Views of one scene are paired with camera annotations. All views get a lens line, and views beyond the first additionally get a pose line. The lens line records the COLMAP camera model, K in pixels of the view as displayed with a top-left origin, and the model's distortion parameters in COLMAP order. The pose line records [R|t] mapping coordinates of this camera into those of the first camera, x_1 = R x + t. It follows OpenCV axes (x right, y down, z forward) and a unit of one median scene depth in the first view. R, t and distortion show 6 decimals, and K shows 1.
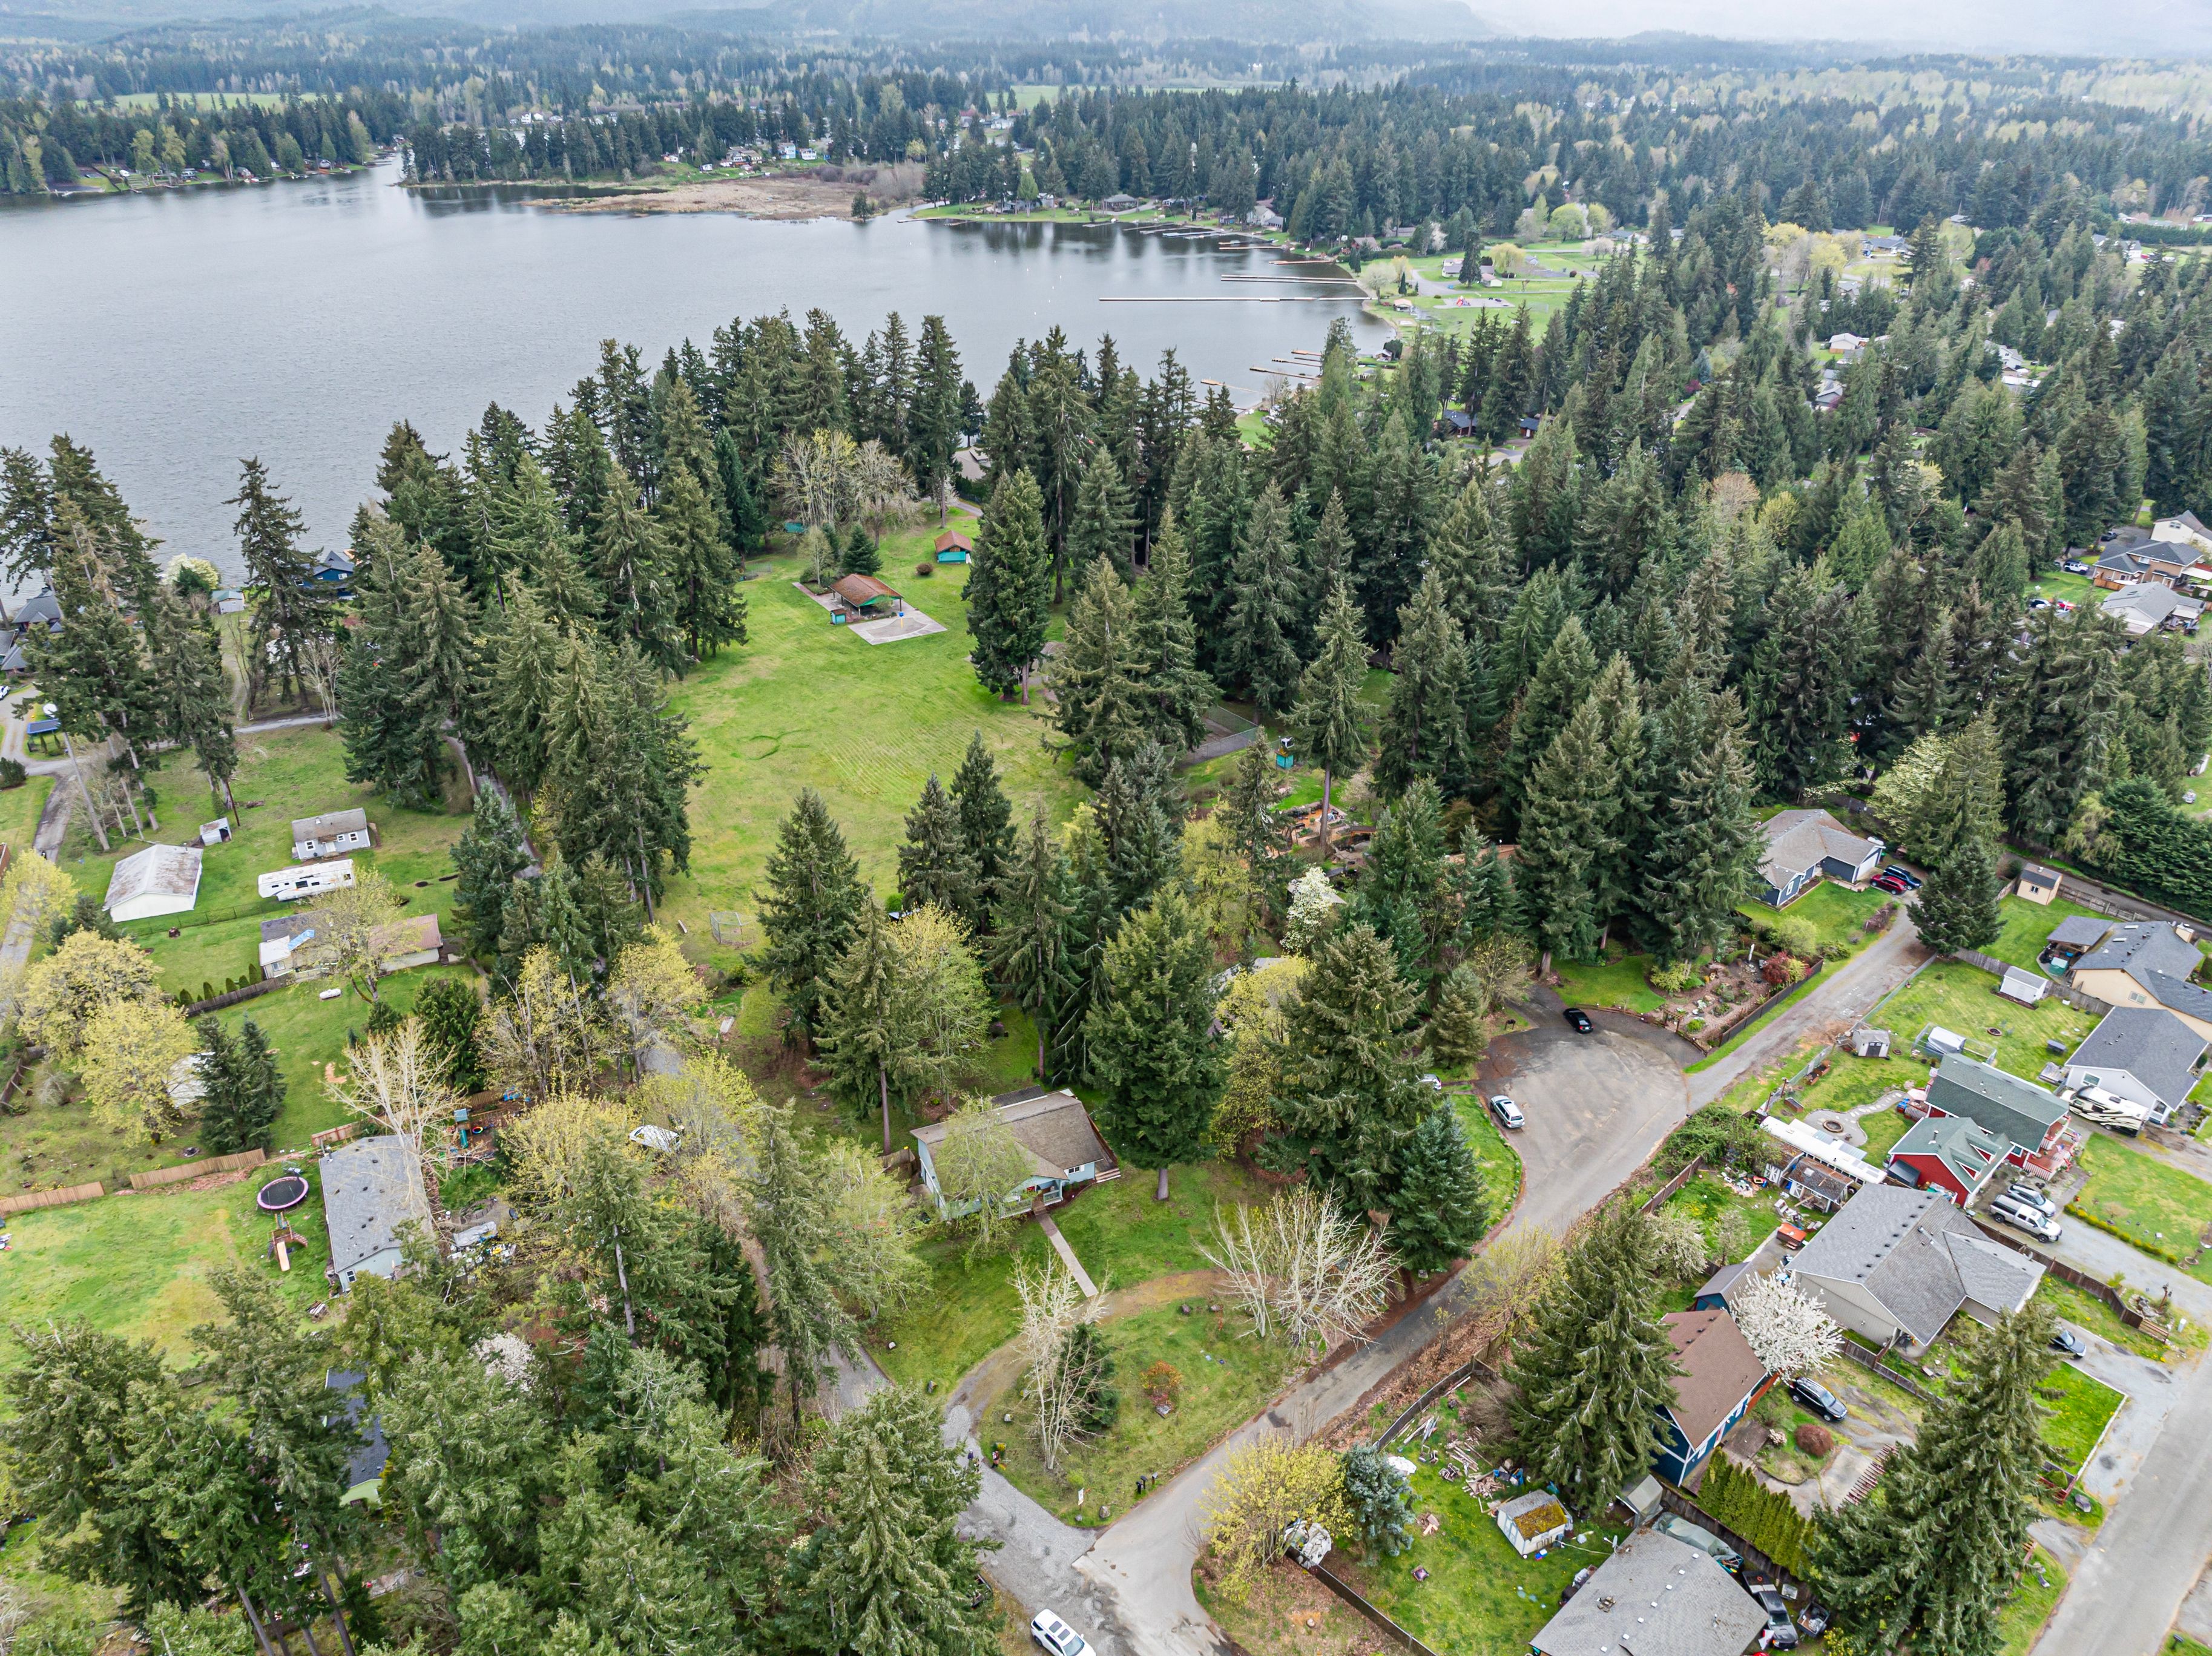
lens RADIAL K [[1564.1, 0, 1106.0], [0, 1564.1, 828.0], [0, 0, 1]] dist [-0.060910, 0.039485]
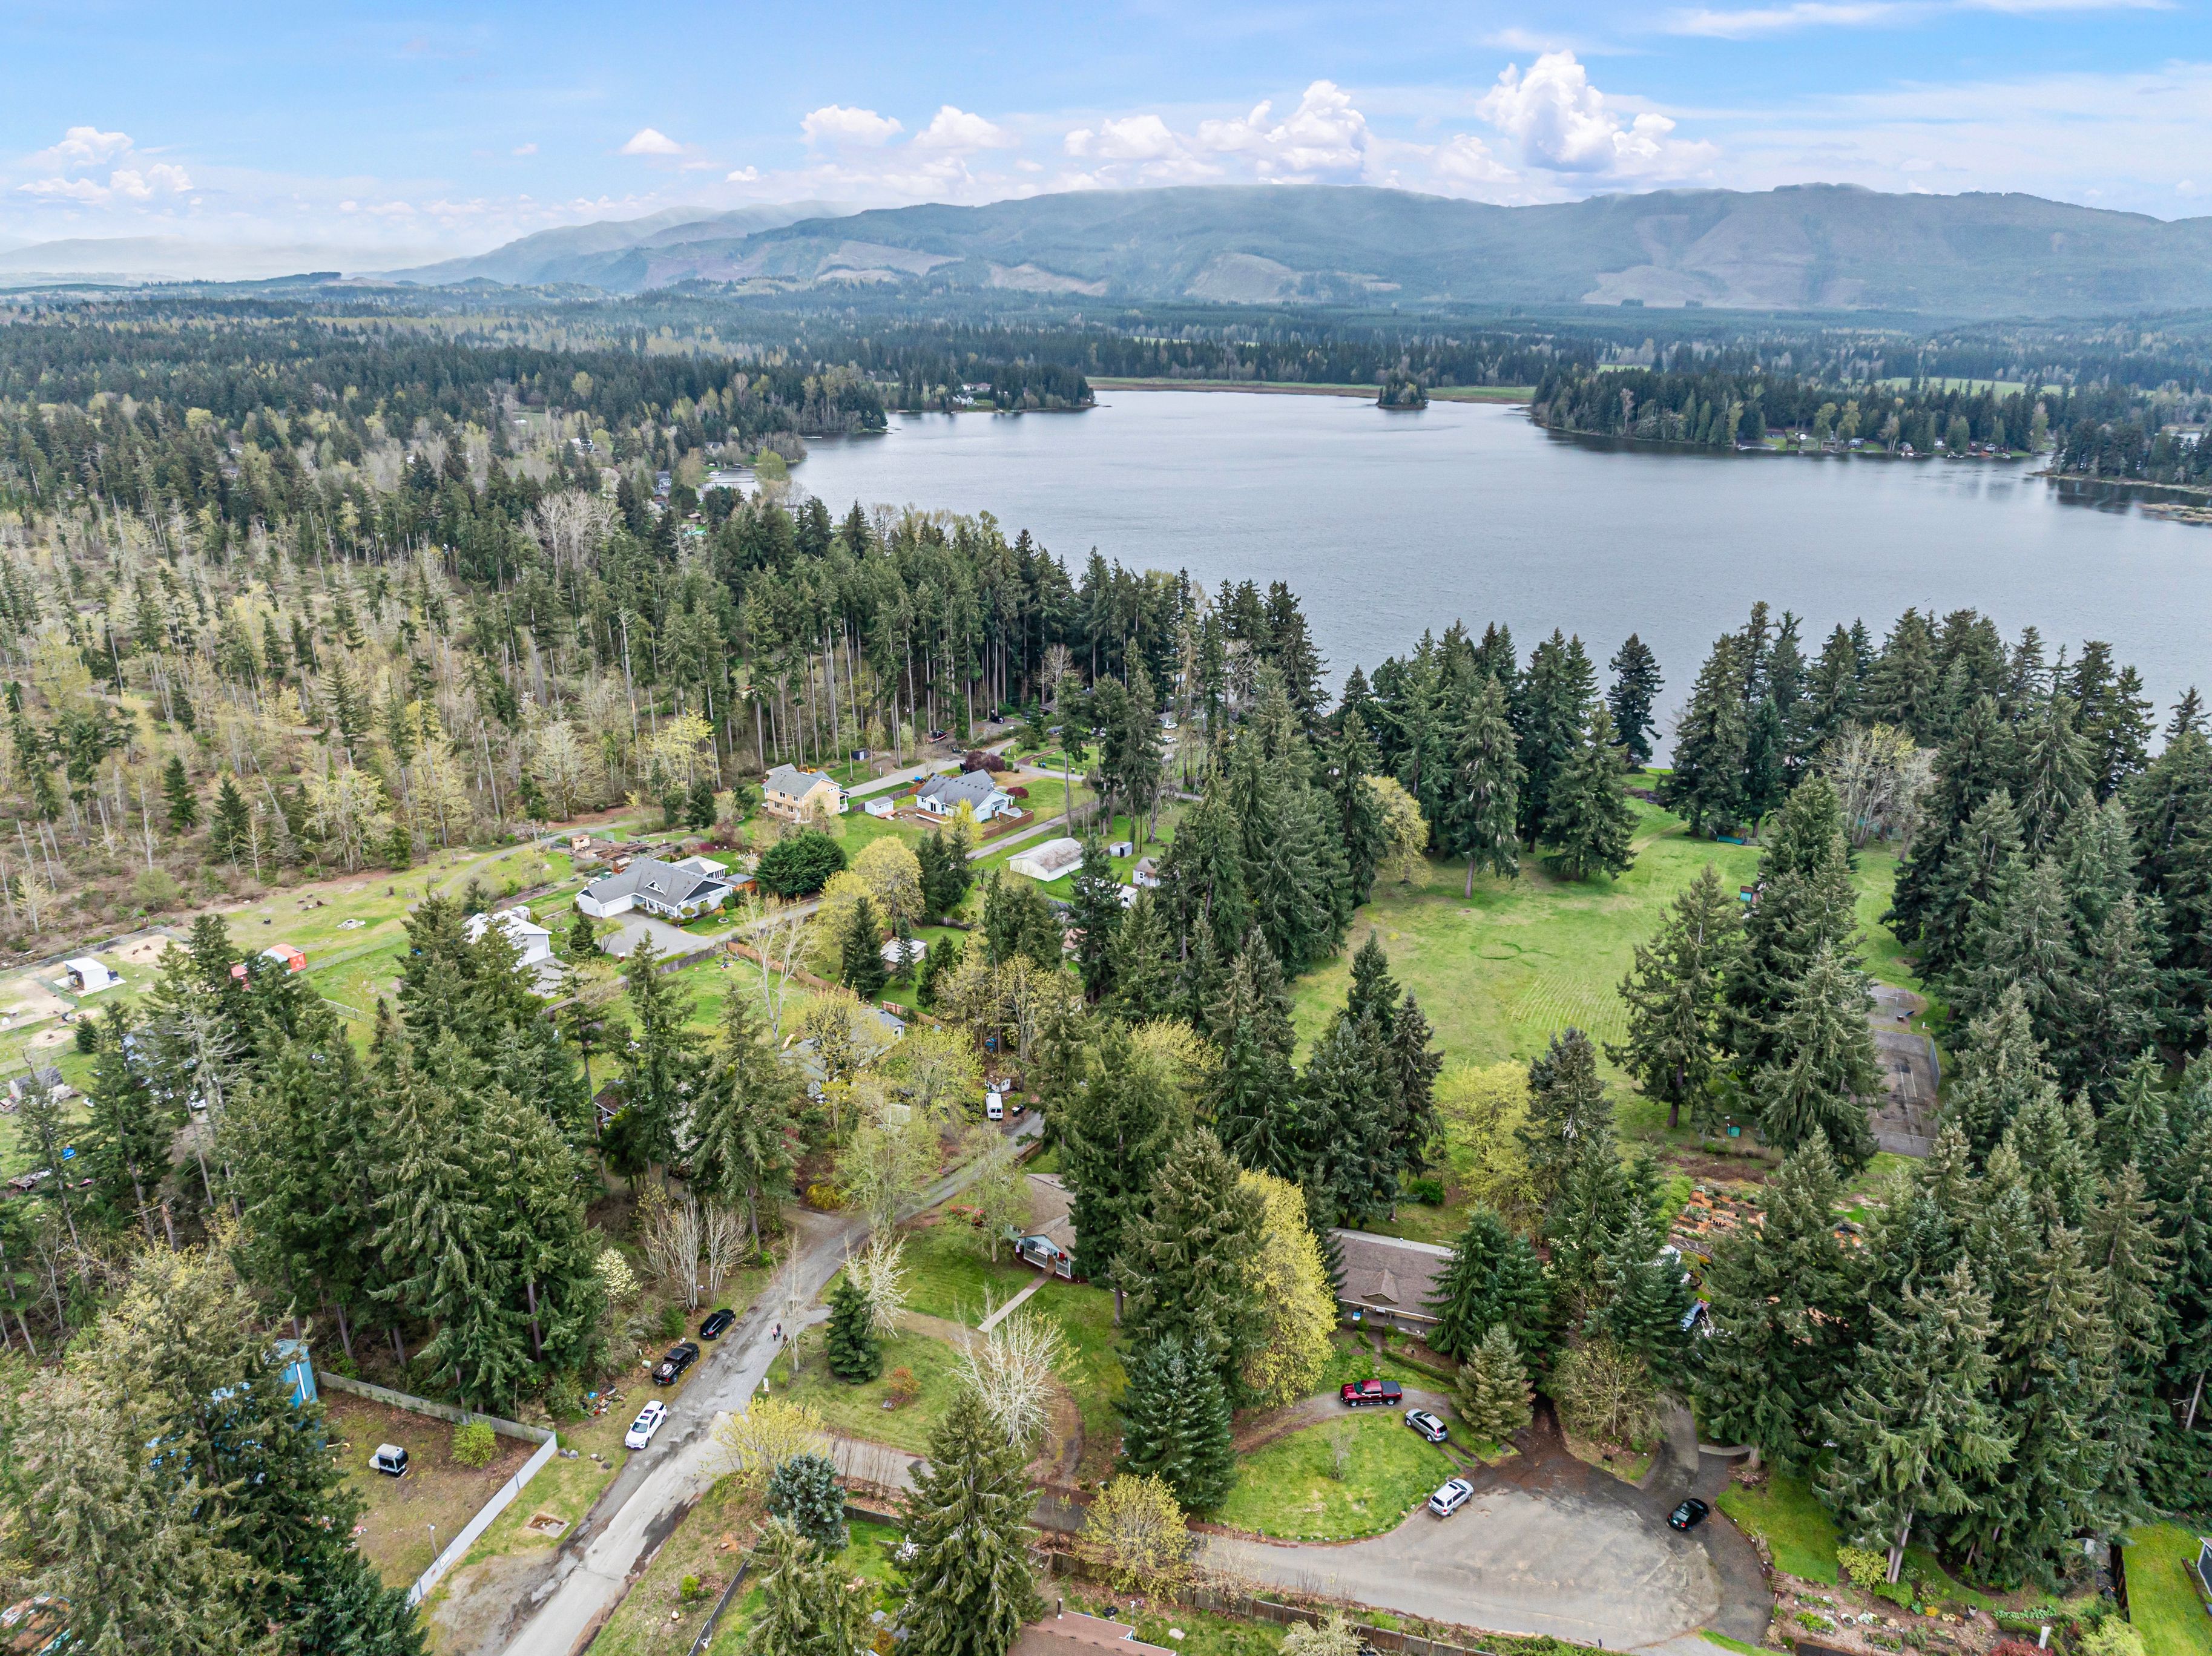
lens RADIAL K [[1554.1, 0, 1106.0], [0, 1554.1, 828.0], [0, 0, 1]] dist [-0.026889, -0.006472]
pose [[0.507768, 0.281521, -0.814198, 0.272397], [-0.411193, 0.909695, 0.058103, -0.045223], [0.757029, 0.305289, 0.577673, 0.090477]]
